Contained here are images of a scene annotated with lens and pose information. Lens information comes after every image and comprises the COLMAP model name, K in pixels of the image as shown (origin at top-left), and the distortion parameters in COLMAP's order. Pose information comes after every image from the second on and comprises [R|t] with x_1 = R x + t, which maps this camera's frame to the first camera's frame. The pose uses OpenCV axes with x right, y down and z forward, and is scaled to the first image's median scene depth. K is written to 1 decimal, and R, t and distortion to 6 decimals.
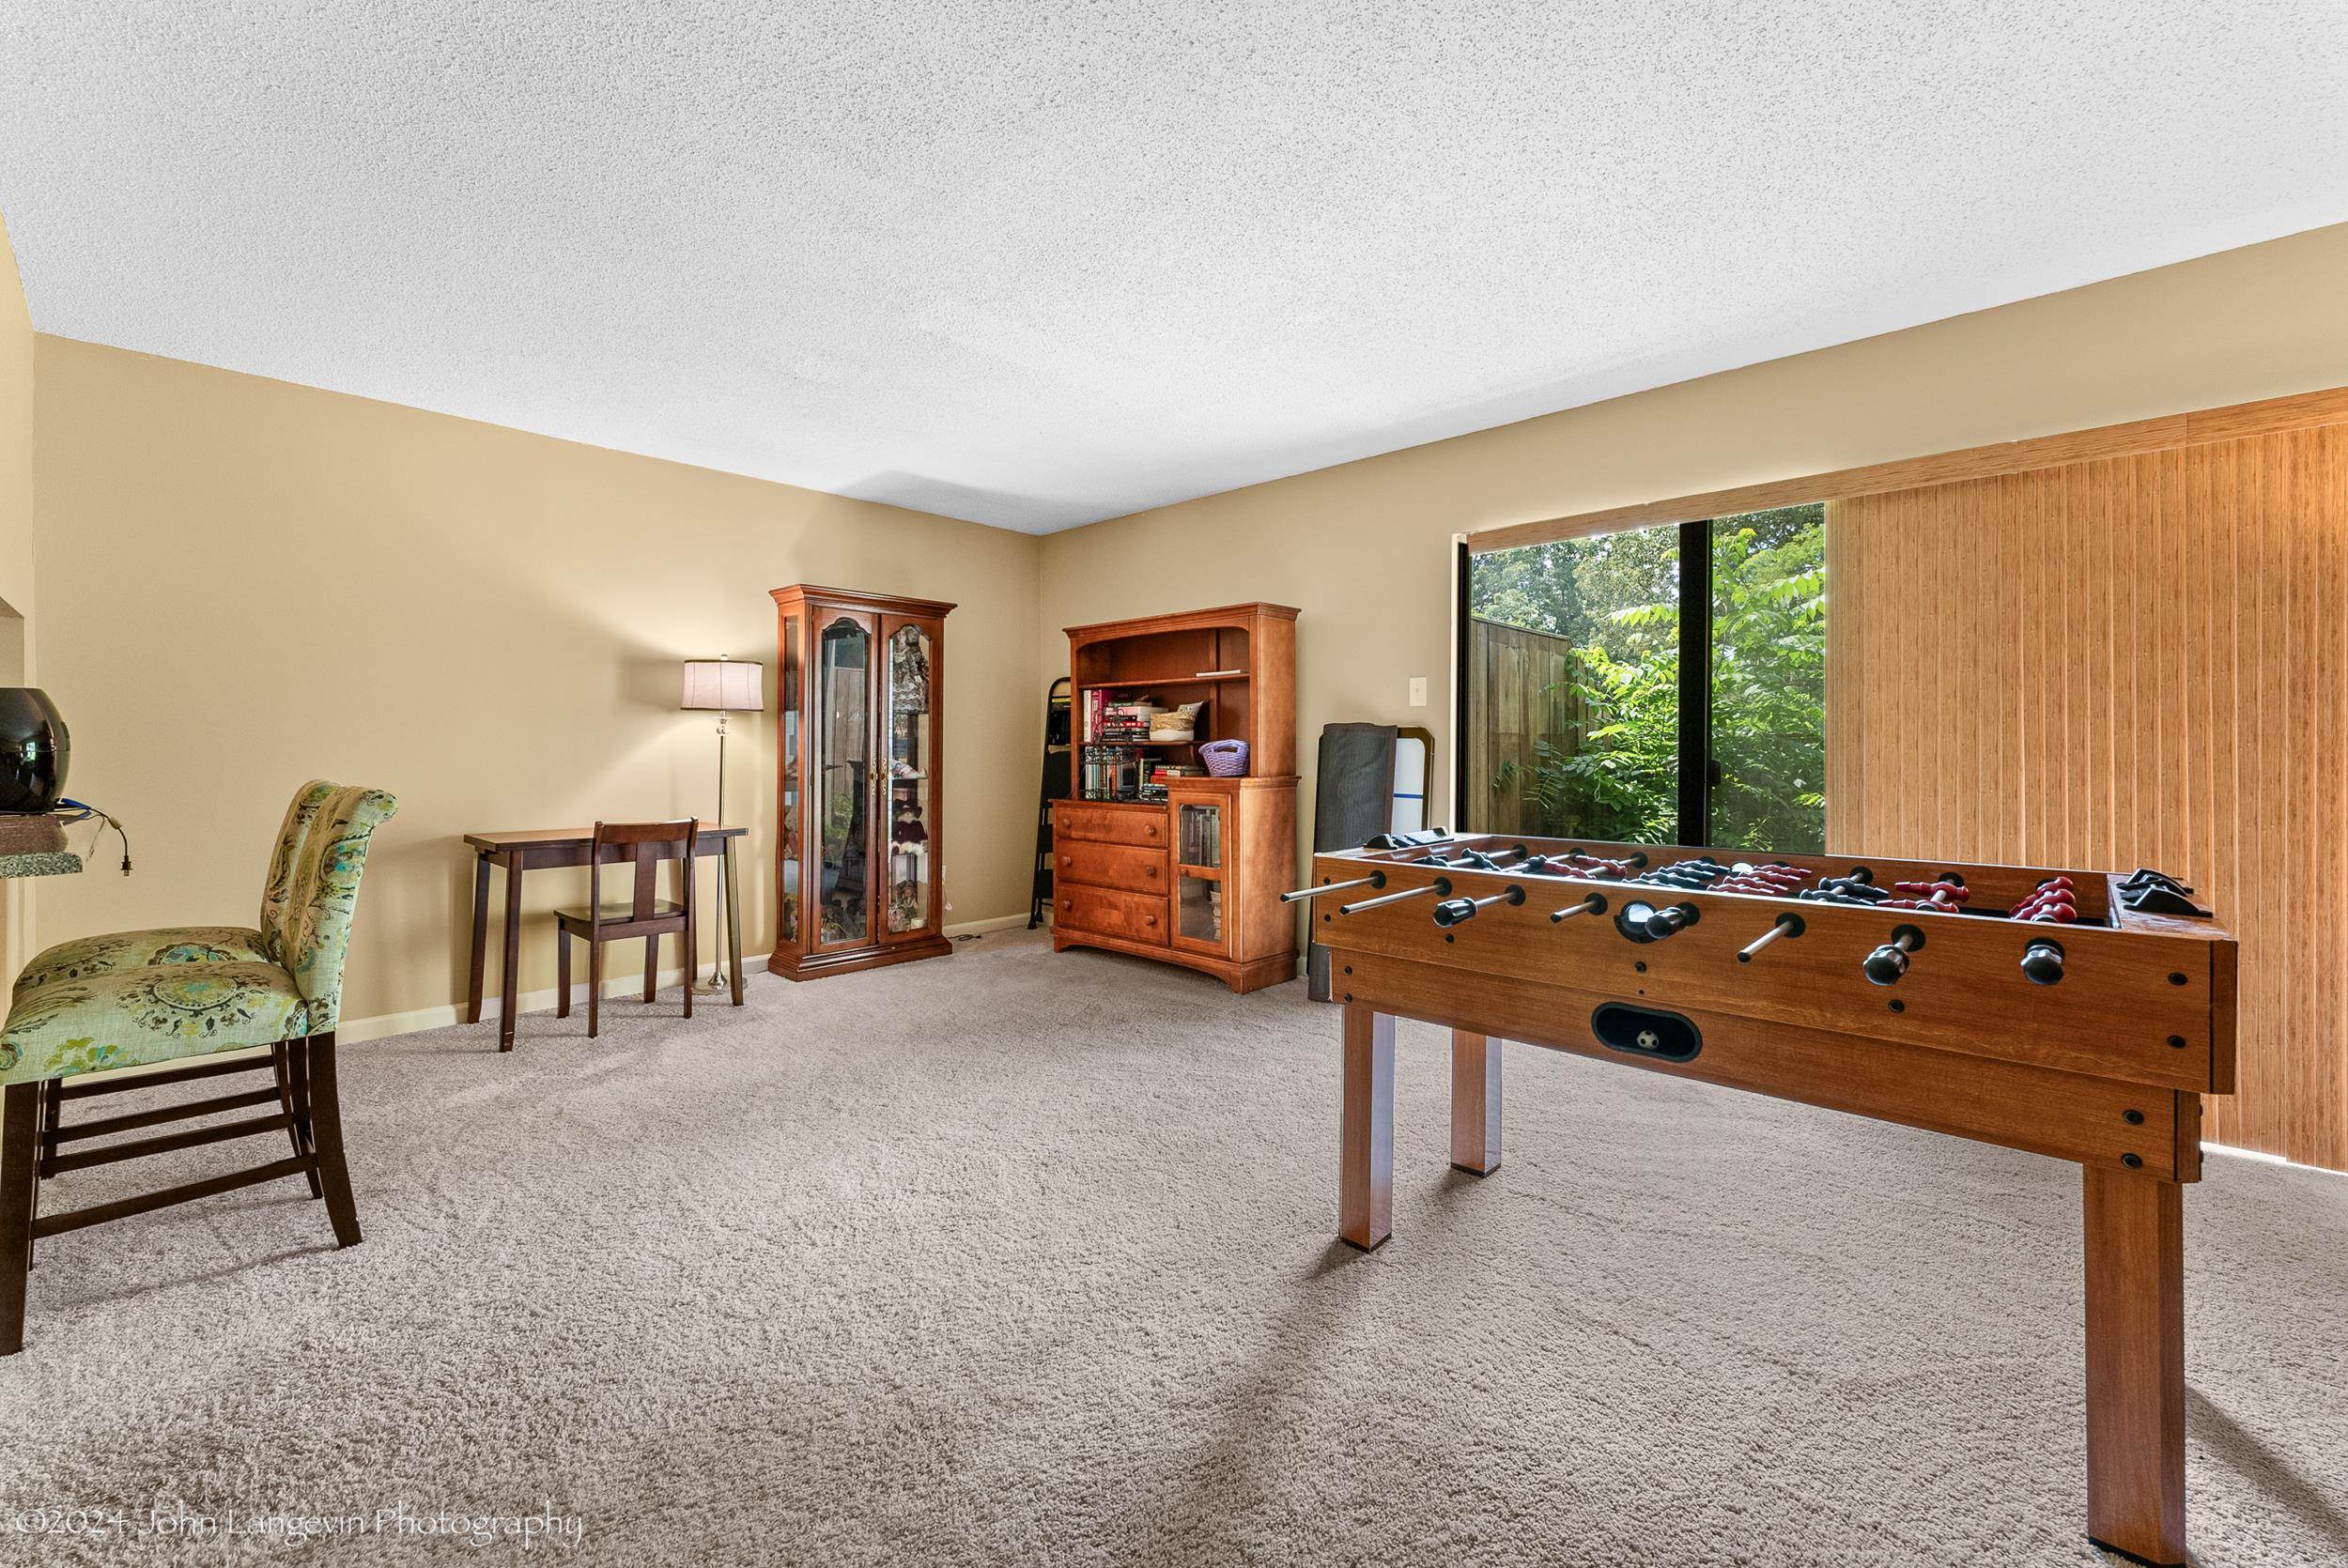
lens RADIAL K [[951.1, 0, 1170.1], [0, 951.1, 761.7], [0, 0, 1]] dist [0.000185, 0.000283]
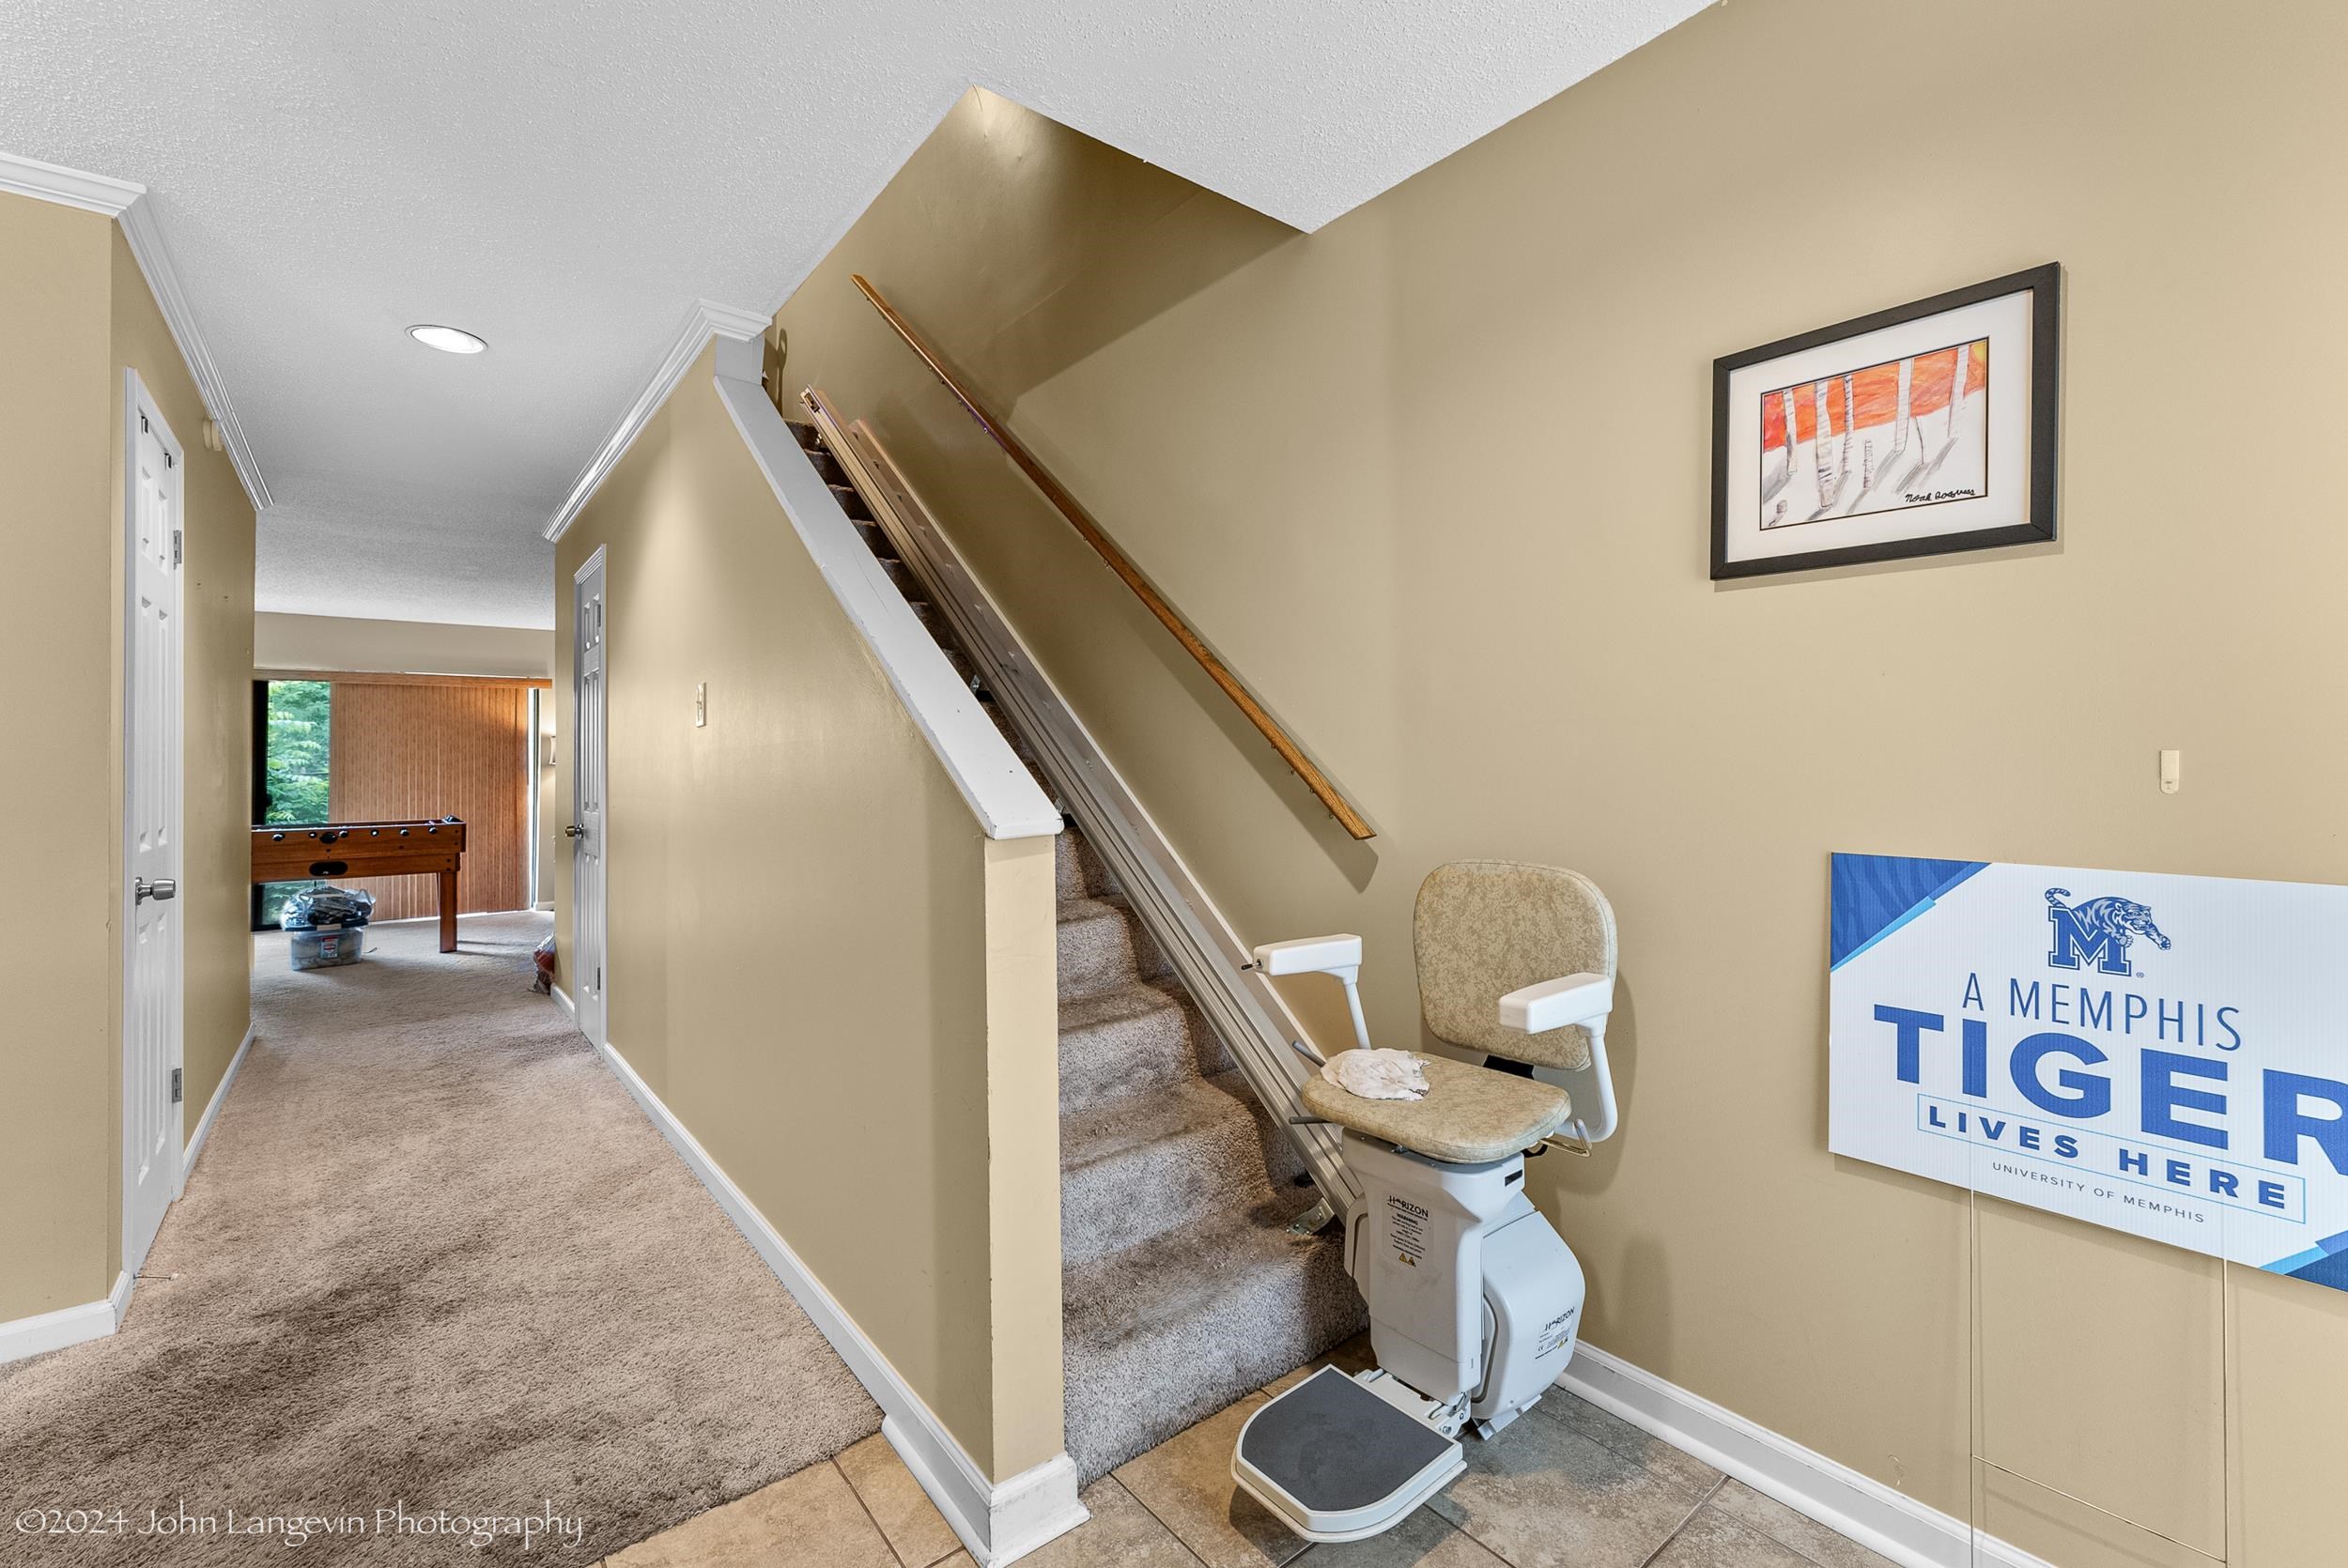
lens RADIAL K [[958.8, 0, 1181.4], [0, 958.8, 799.3], [0, 0, 1]] dist [-0.000266, -0.000054]
pose [[0.119689, -0.015670, 0.992688, -1.553846], [0.003617, 0.999876, 0.015347, -0.011191], [-0.992805, 0.001754, 0.119731, -1.509629]]
